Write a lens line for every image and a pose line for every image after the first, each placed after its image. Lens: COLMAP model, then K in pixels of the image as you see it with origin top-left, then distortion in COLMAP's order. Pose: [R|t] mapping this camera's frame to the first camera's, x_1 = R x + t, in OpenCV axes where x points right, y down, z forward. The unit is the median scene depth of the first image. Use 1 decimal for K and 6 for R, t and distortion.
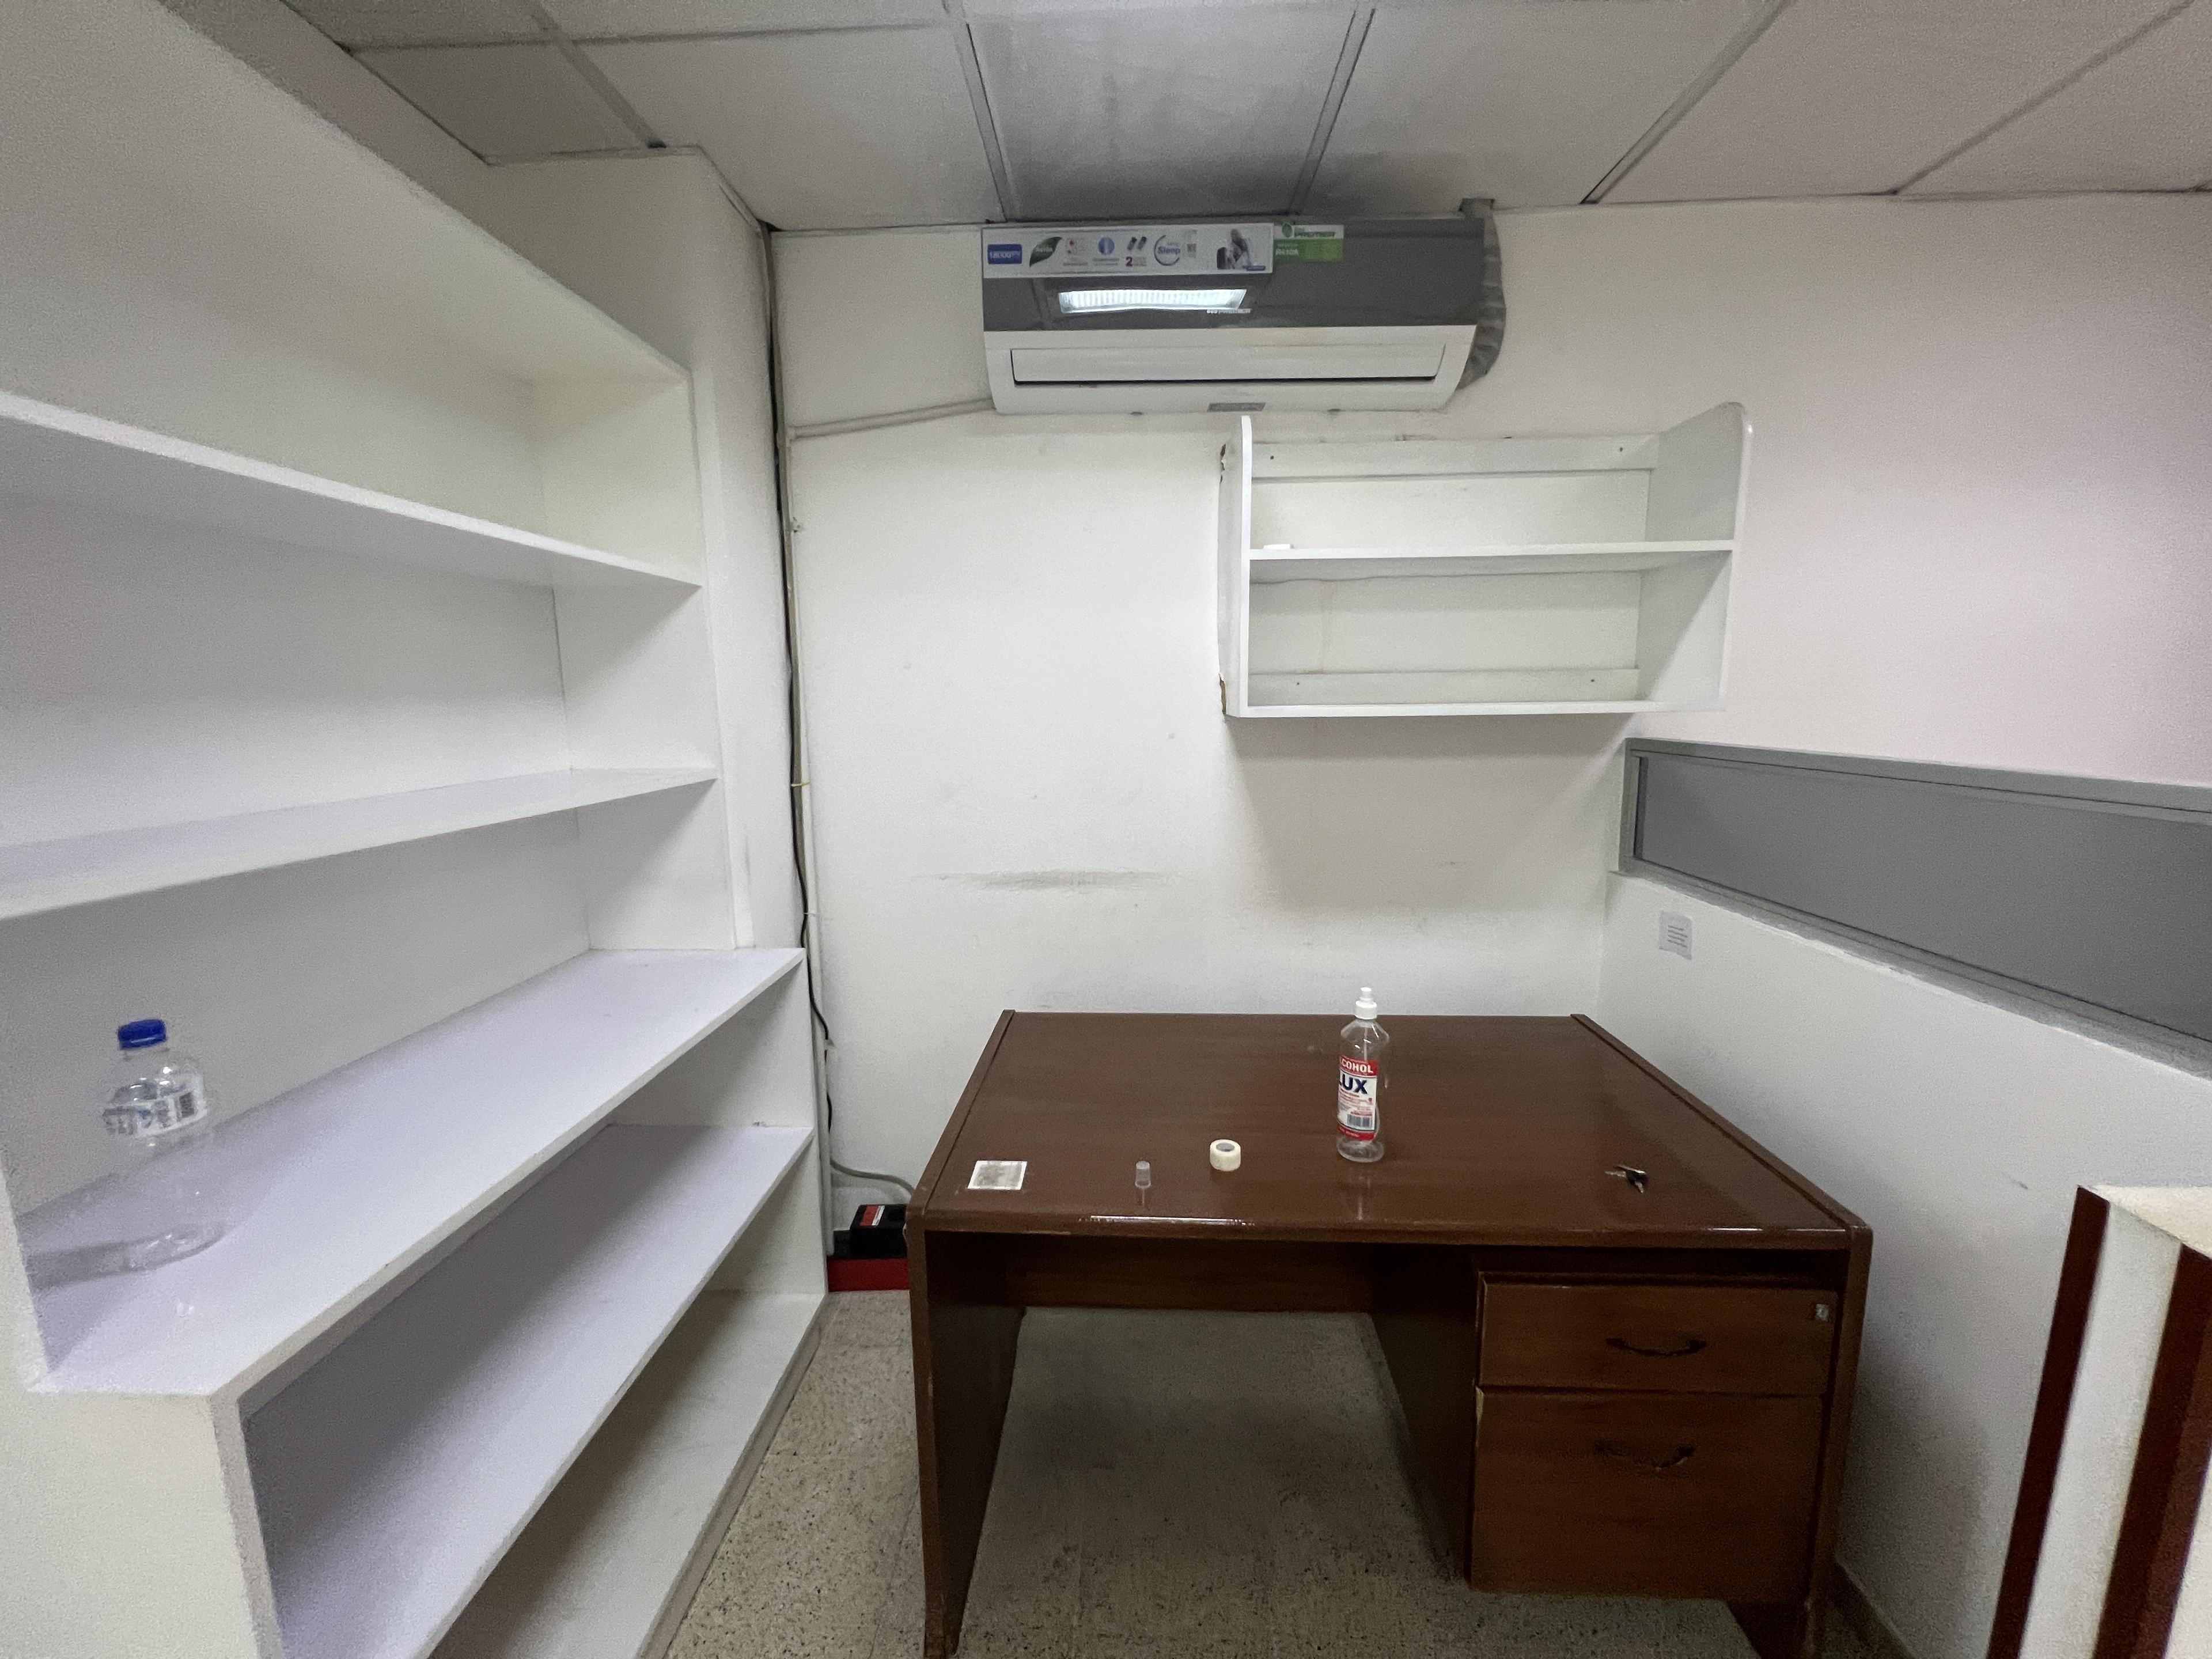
lens RADIAL K [[883.7, 0, 1103.7], [0, 883.7, 838.6], [0, 0, 1]] dist [-0.015470, 0.001250]
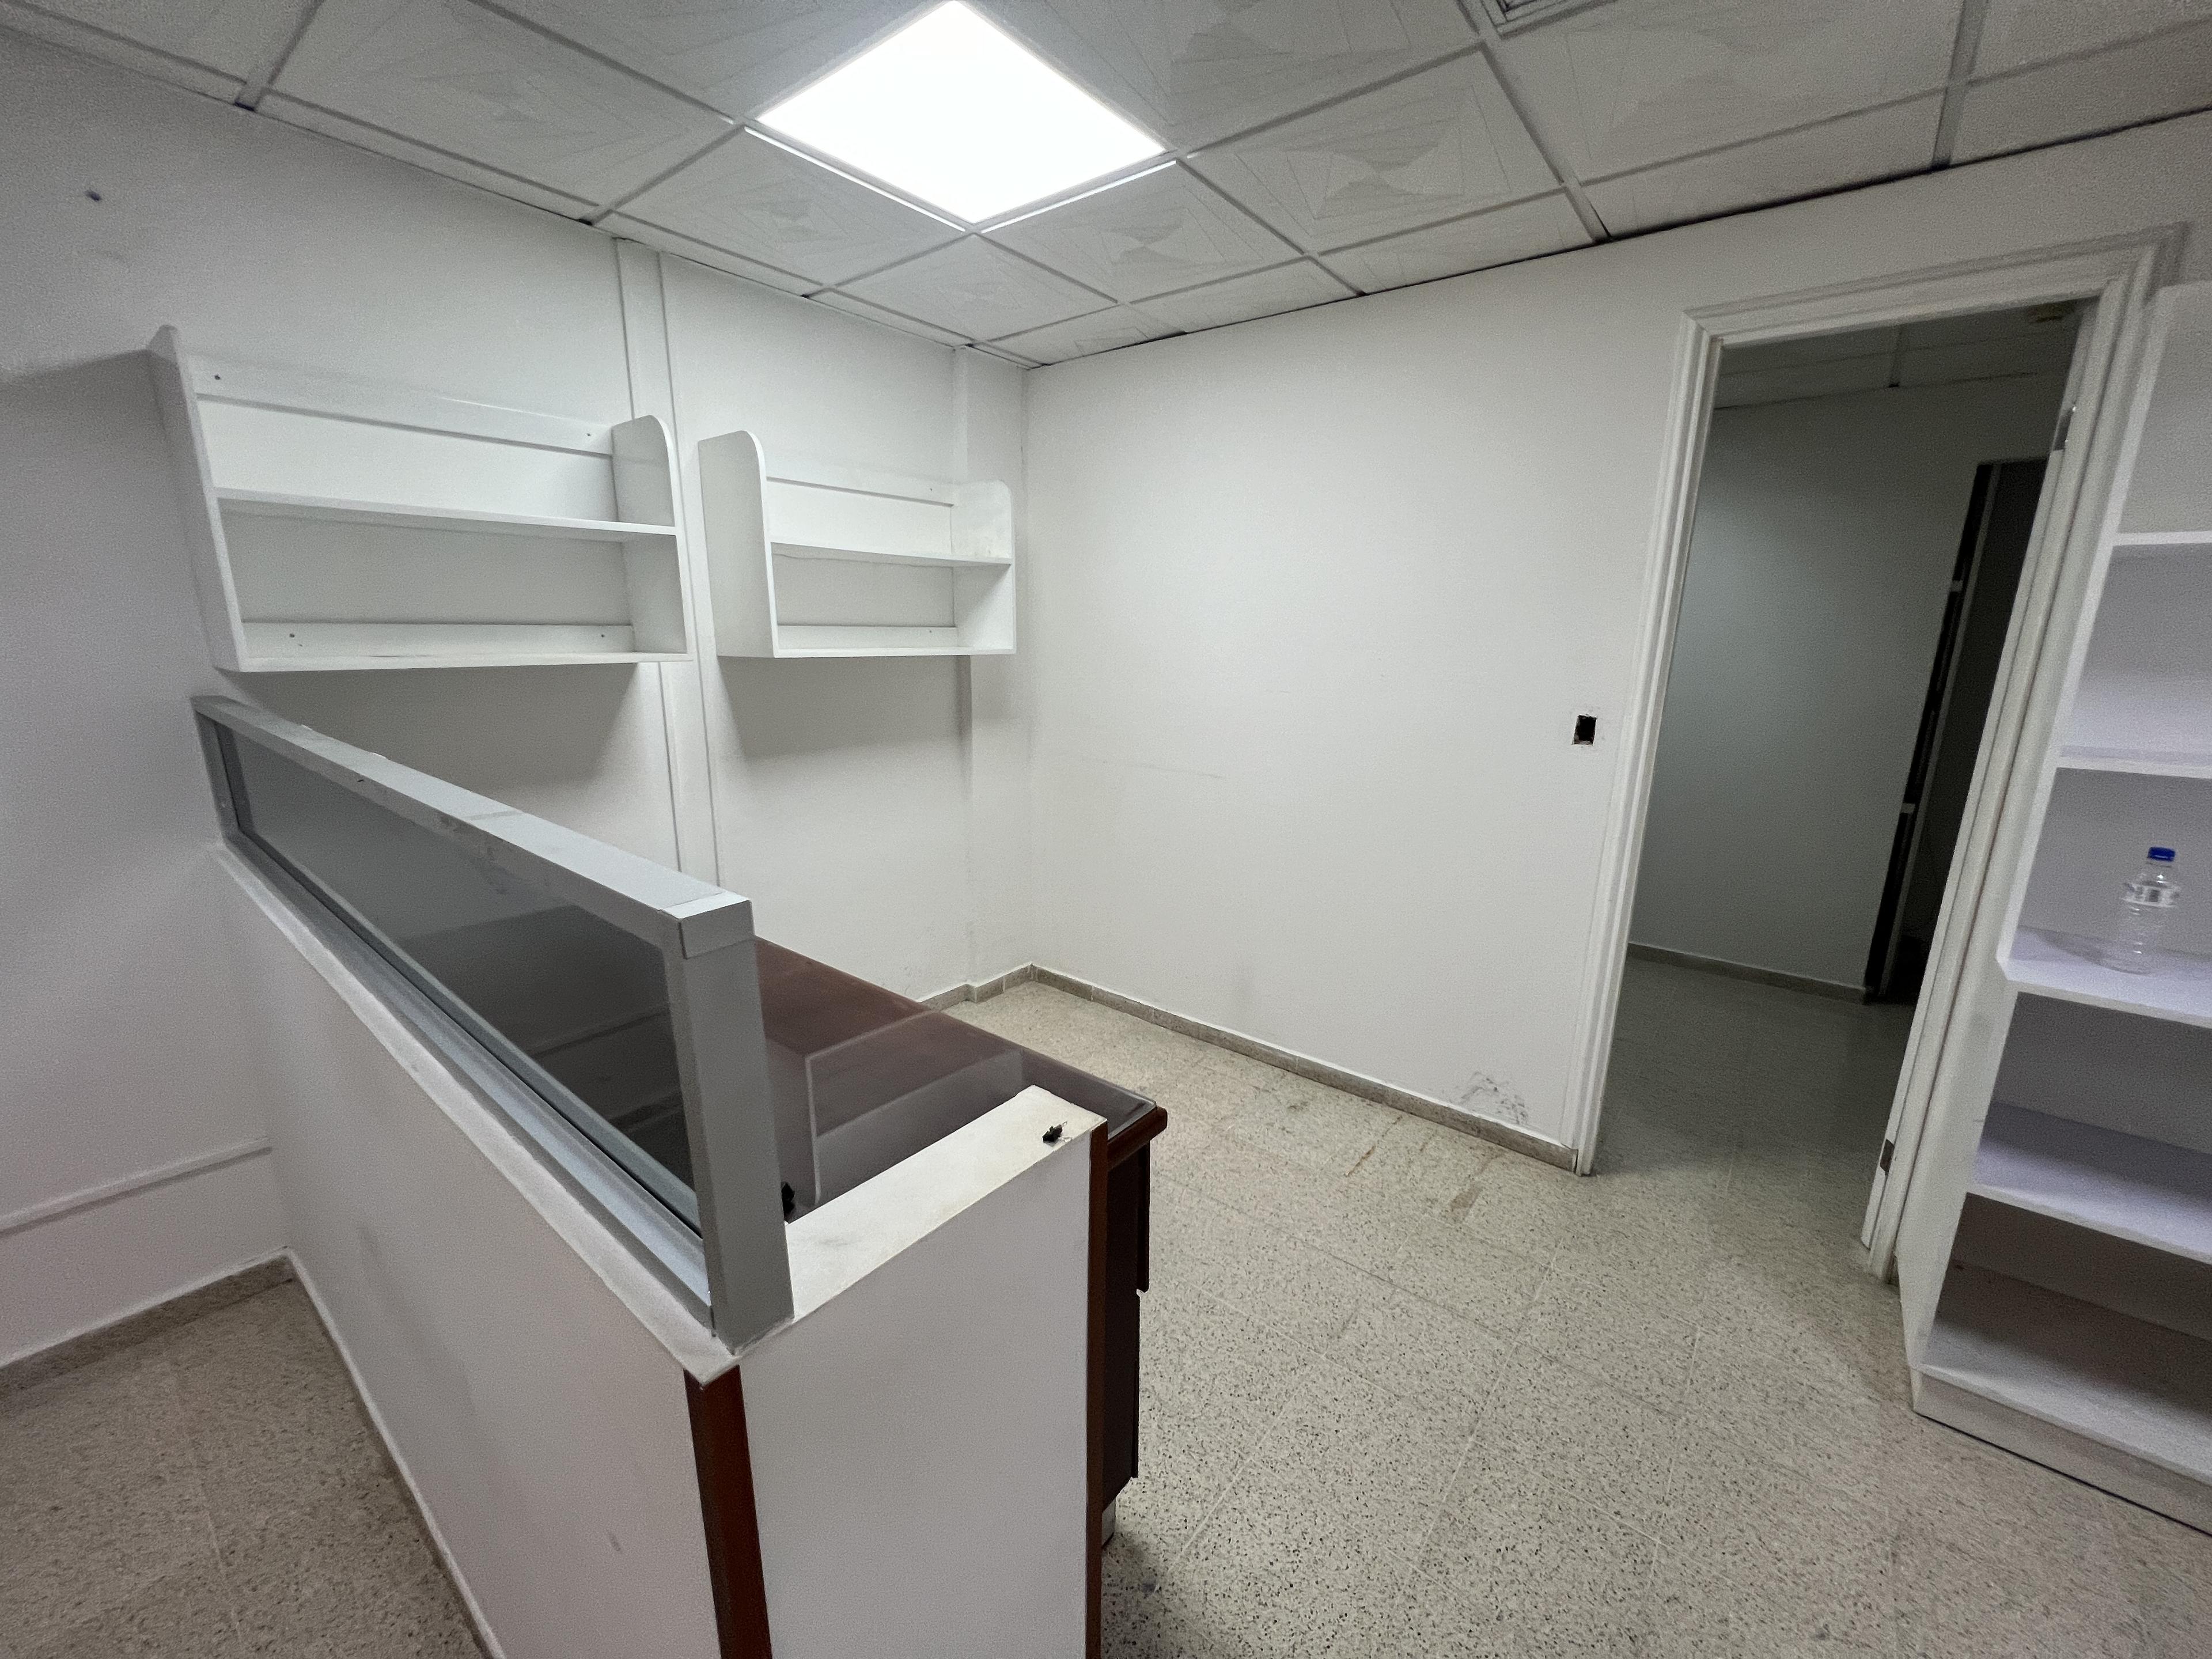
lens RADIAL K [[883.7, 0, 1101.8], [0, 883.7, 841.7], [0, 0, 1]] dist [-0.015470, 0.001250]
pose [[-0.593139, 0.188491, -0.782724, 0.821901], [-0.129898, 0.937064, 0.324094, -0.052274], [0.794552, 0.293908, -0.531325, 0.079816]]
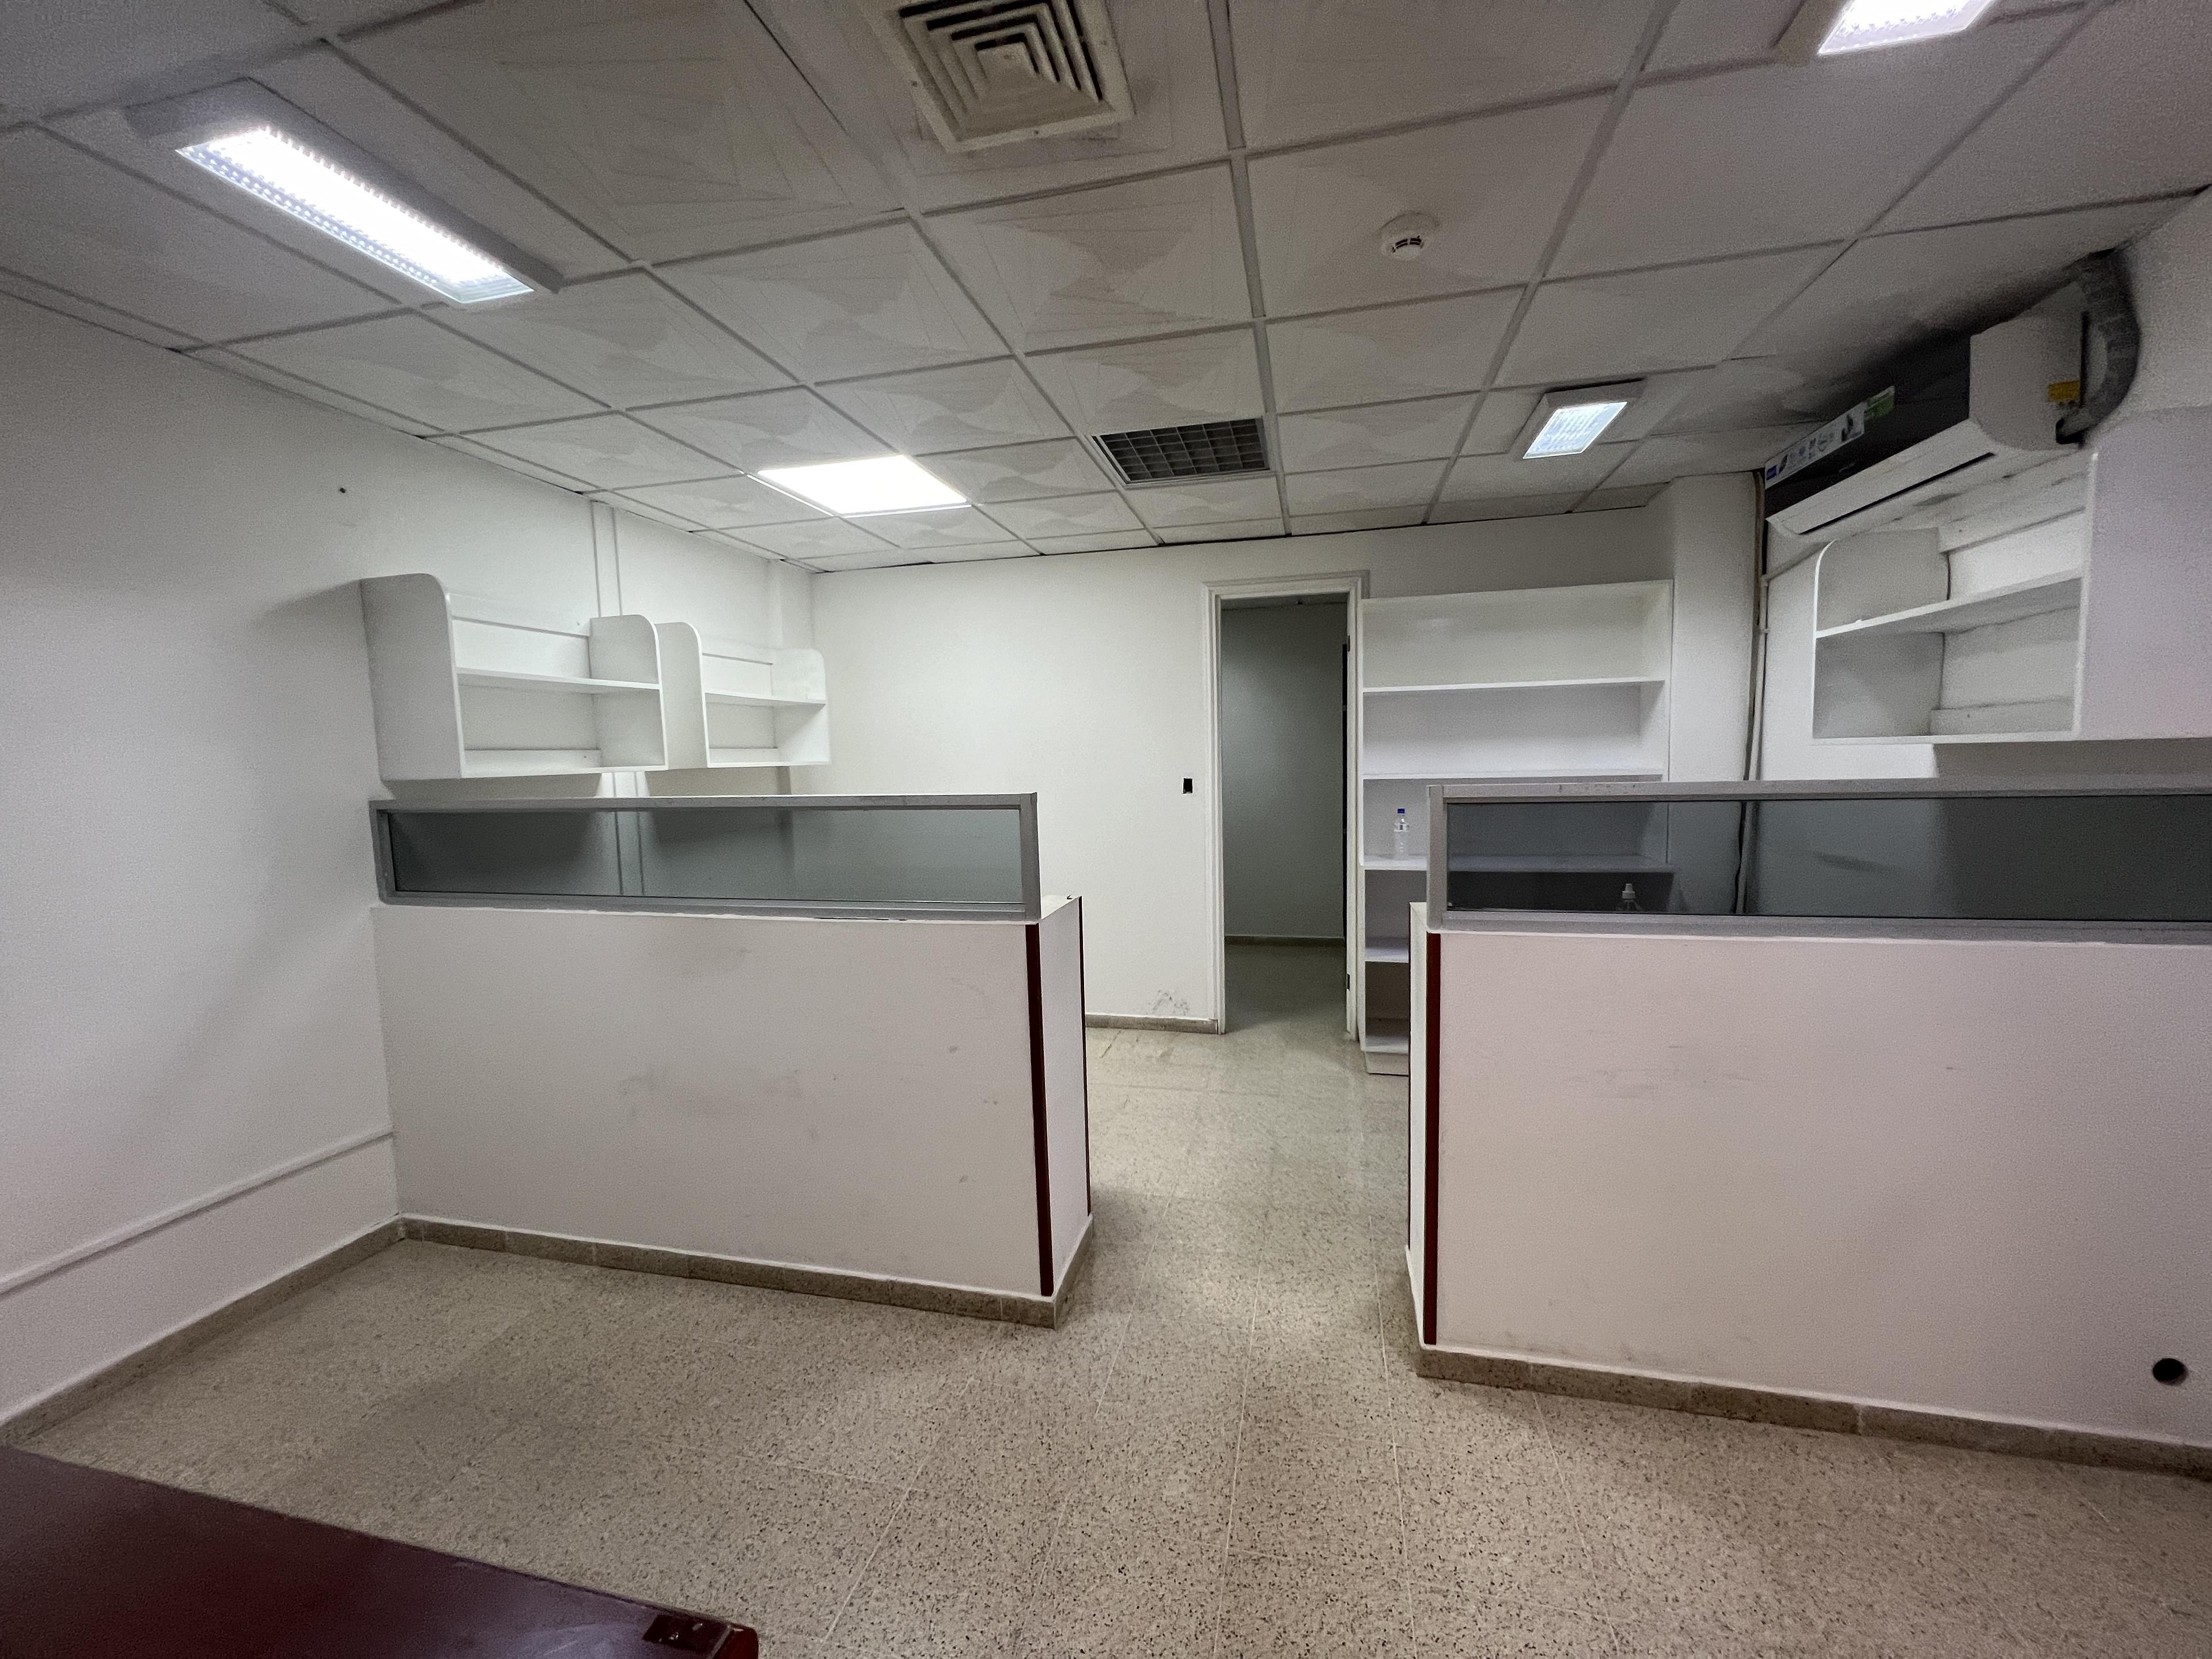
lens RADIAL K [[883.7, 0, 1104.5], [0, 883.7, 829.0], [0, 0, 1]] dist [-0.015470, 0.001250]
pose [[-0.194053, 0.099178, -0.975965, 1.874047], [-0.123416, 0.984503, 0.124585, -0.037192], [0.973197, 0.144626, -0.178805, 0.144589]]
